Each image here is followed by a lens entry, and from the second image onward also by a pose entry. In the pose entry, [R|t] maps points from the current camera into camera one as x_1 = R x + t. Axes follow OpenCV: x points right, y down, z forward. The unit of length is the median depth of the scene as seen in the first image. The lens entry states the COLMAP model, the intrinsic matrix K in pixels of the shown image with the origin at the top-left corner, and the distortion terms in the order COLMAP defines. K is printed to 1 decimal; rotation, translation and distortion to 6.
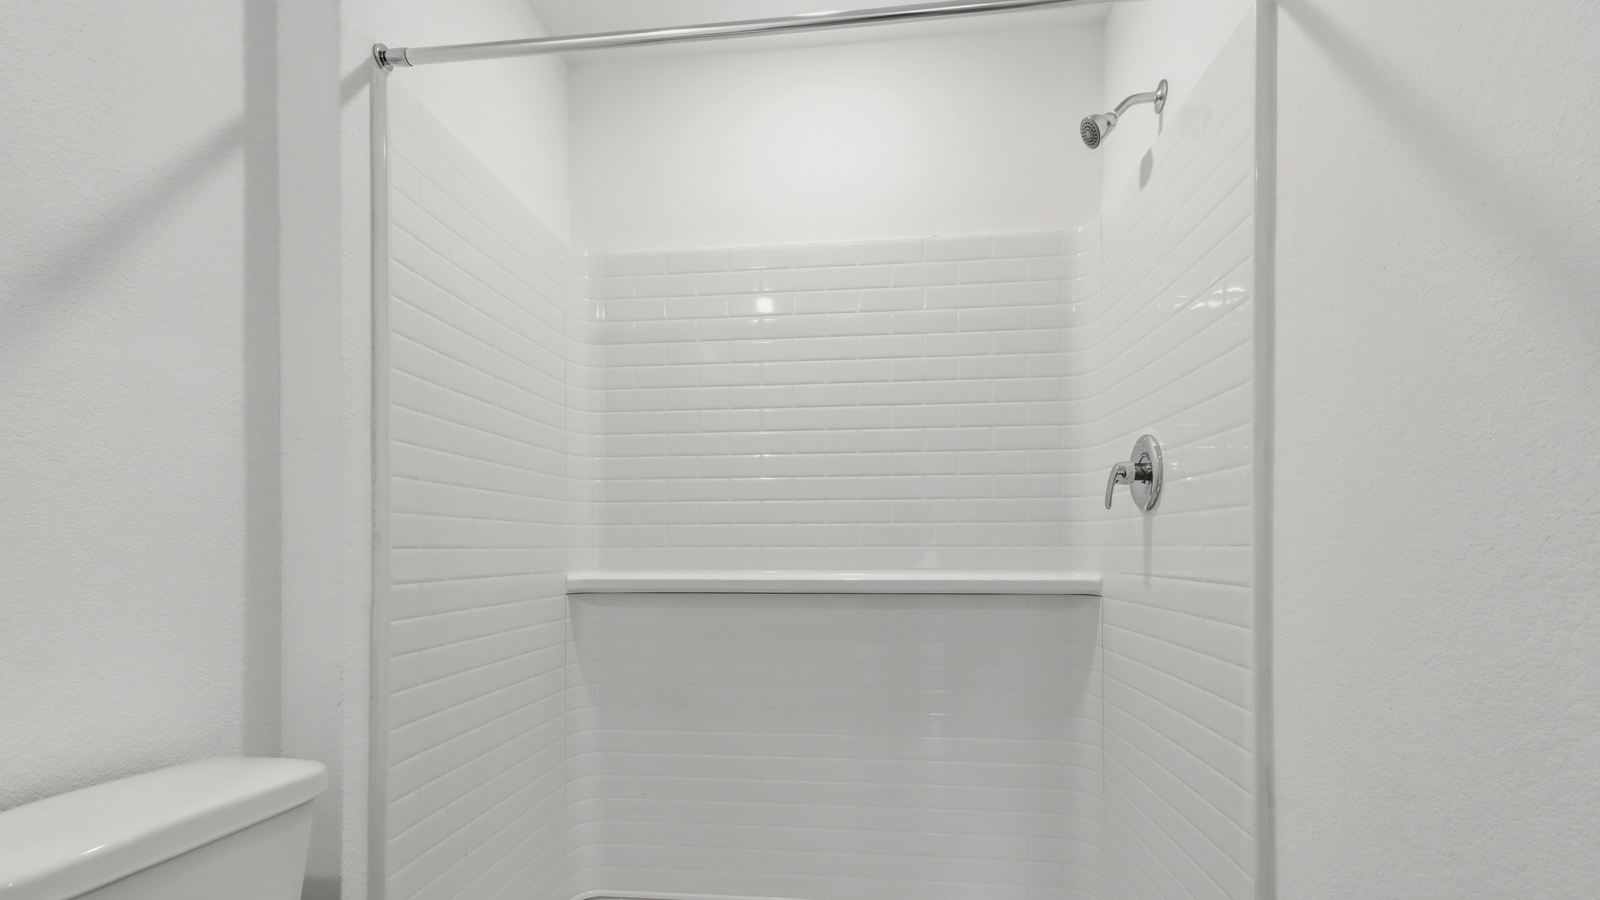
lens RADIAL K [[742.7, 0, 796.1], [0, 742.7, 535.0], [0, 0, 1]] dist [0.001252, 0.014277]
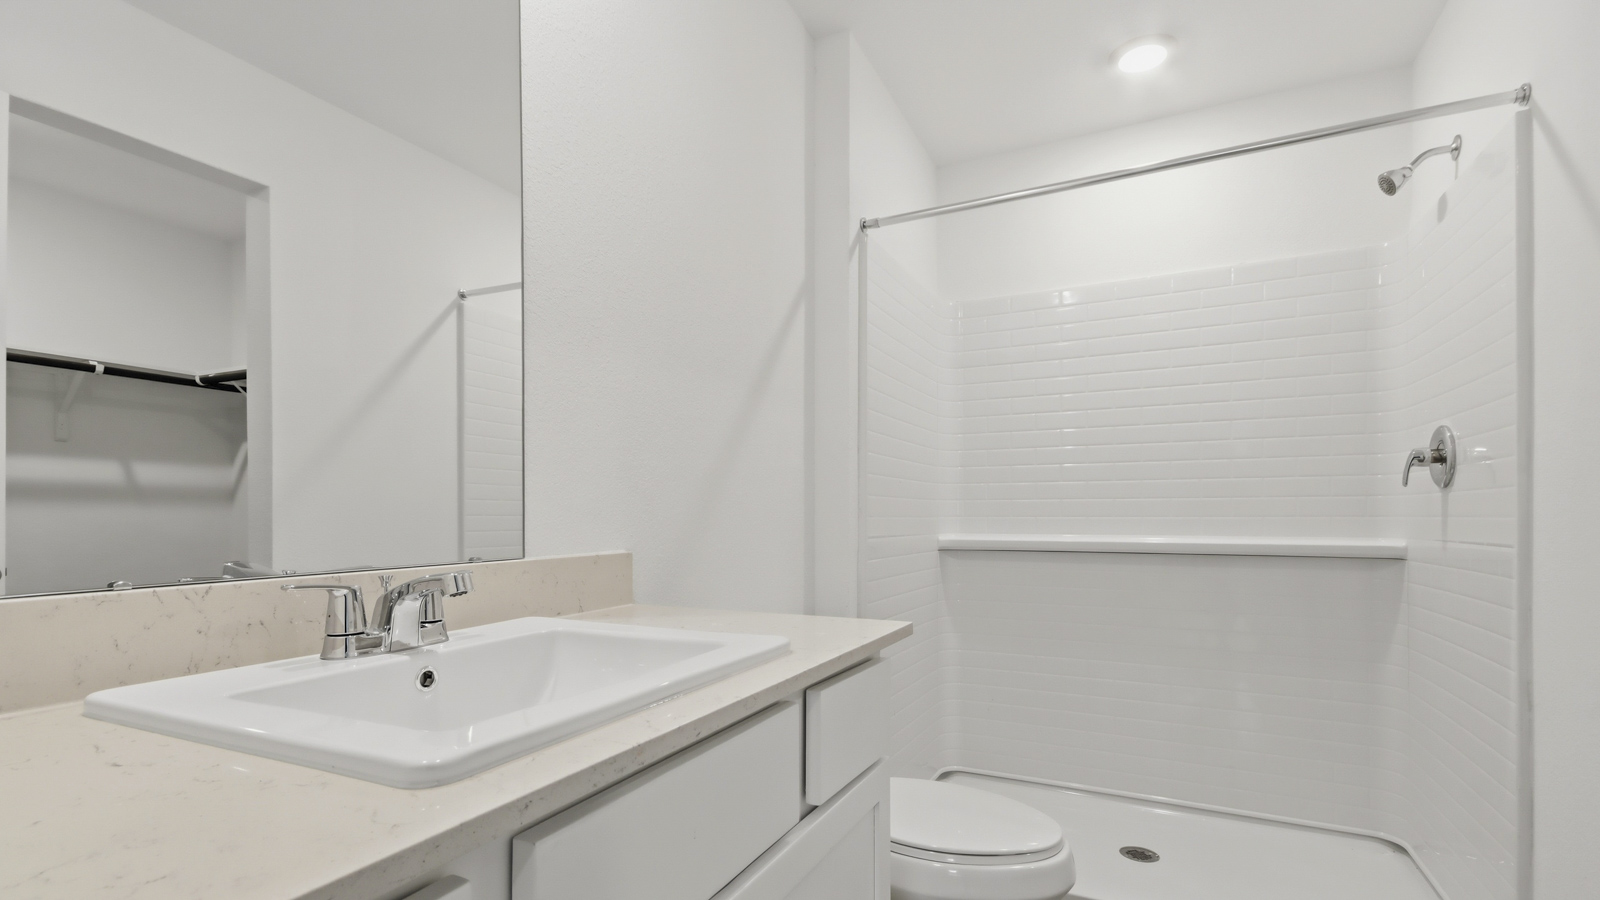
lens RADIAL K [[727.0, 0, 796.6], [0, 727.0, 509.0], [0, 0, 1]] dist [0.000616, -0.000195]
pose [[0.933382, -0.000821, -0.358883, -0.090218], [0.002916, 0.999982, 0.005295, -0.007721], [0.358872, -0.005989, 0.933368, -0.495227]]
